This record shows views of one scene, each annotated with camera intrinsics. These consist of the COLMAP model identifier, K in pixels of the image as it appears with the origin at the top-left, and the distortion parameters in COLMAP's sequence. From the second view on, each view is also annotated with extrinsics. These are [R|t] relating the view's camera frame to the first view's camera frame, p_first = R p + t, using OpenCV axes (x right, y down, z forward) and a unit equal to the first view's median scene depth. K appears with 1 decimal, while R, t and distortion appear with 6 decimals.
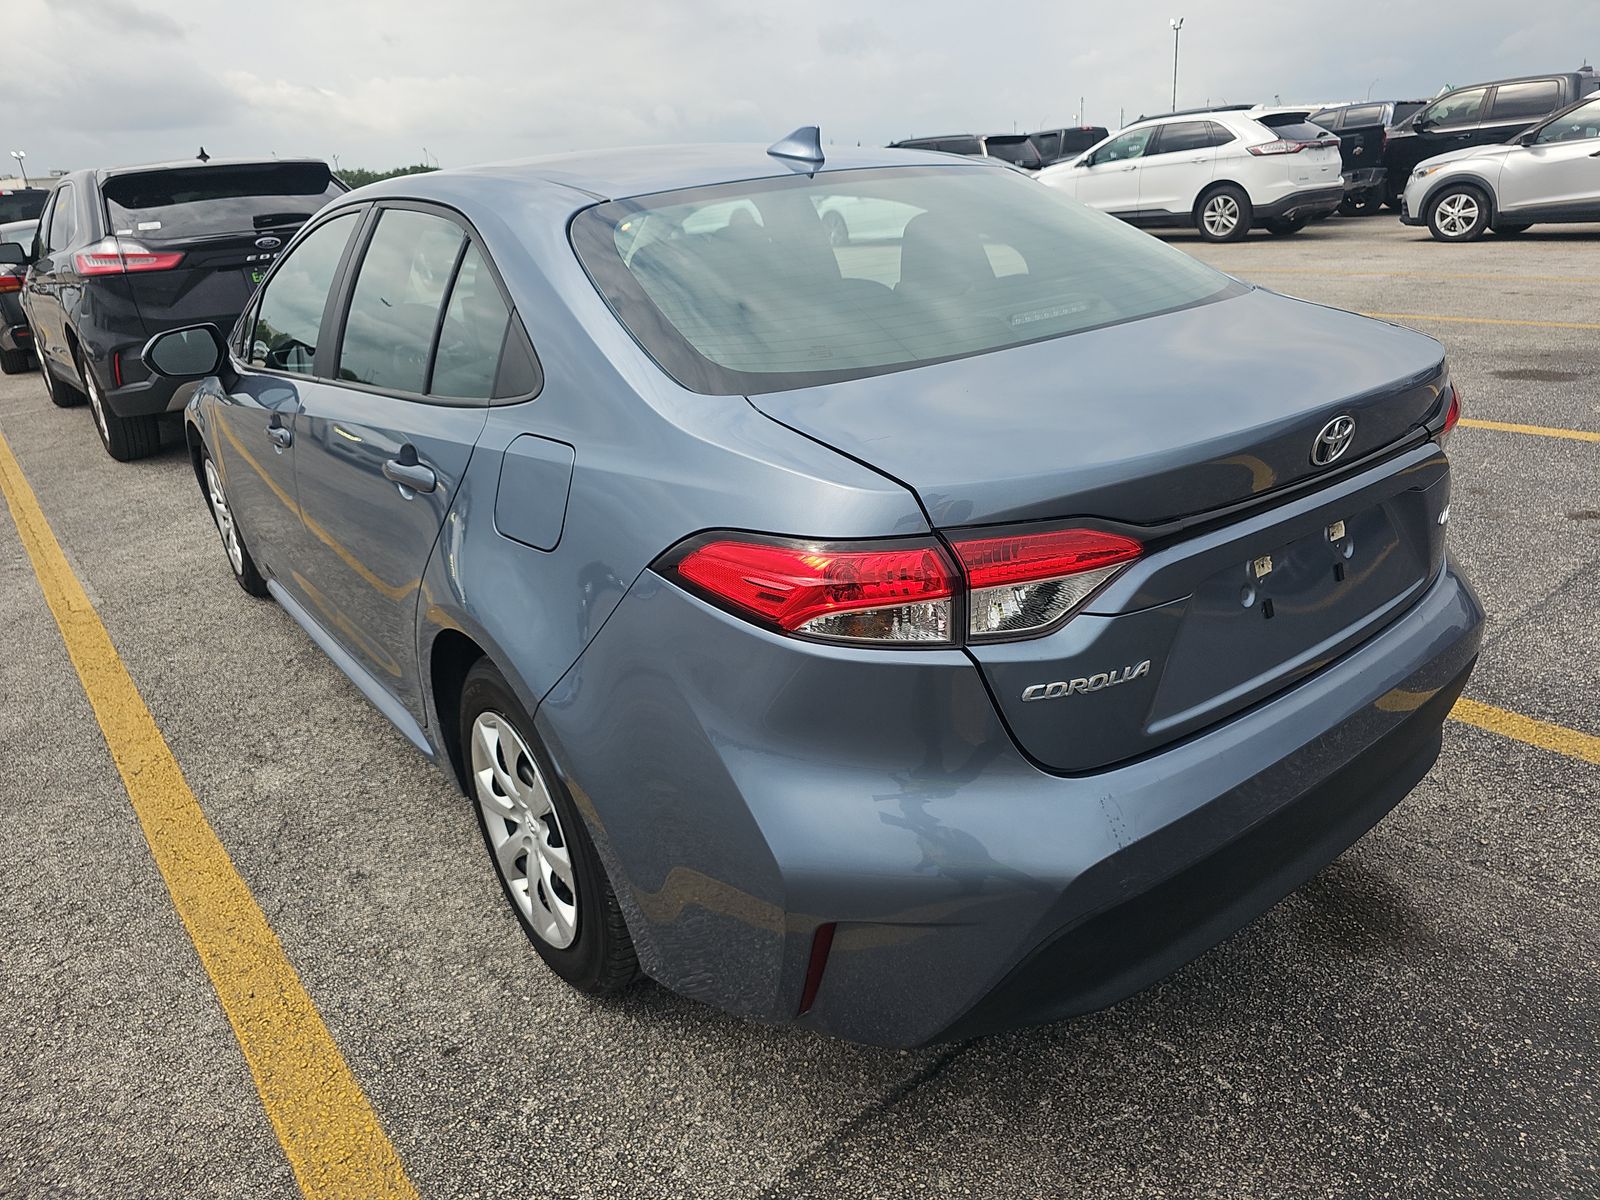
lens RADIAL K [[1072.4, 0, 777.2], [0, 1072.4, 581.7], [0, 0, 1]] dist [0.055135, -0.055020]
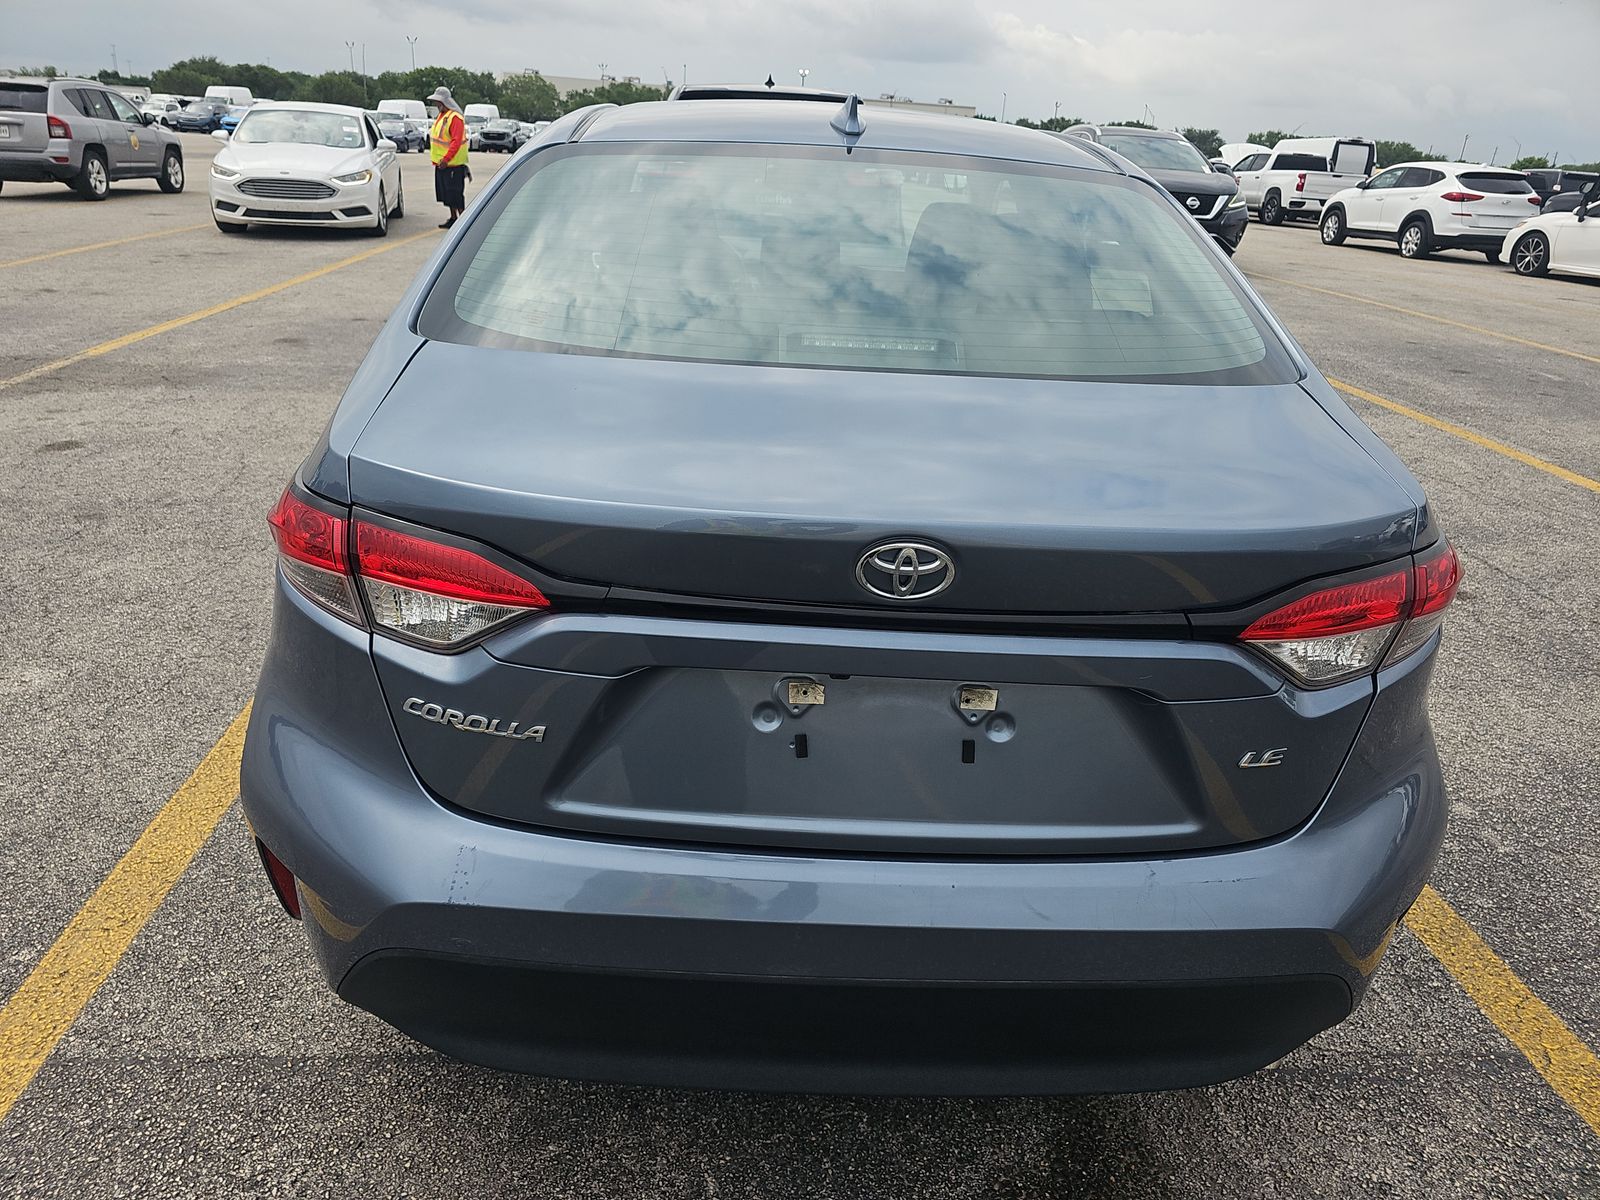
lens RADIAL K [[1061.7, 0, 789.6], [0, 1061.7, 601.2], [0, 0, 1]] dist [0.058029, -0.060364]
pose [[0.802401, 0.340059, -0.490421, 0.651663], [-0.313817, 0.939410, 0.137938, -0.149857], [0.507613, 0.043221, 0.860500, 0.253399]]
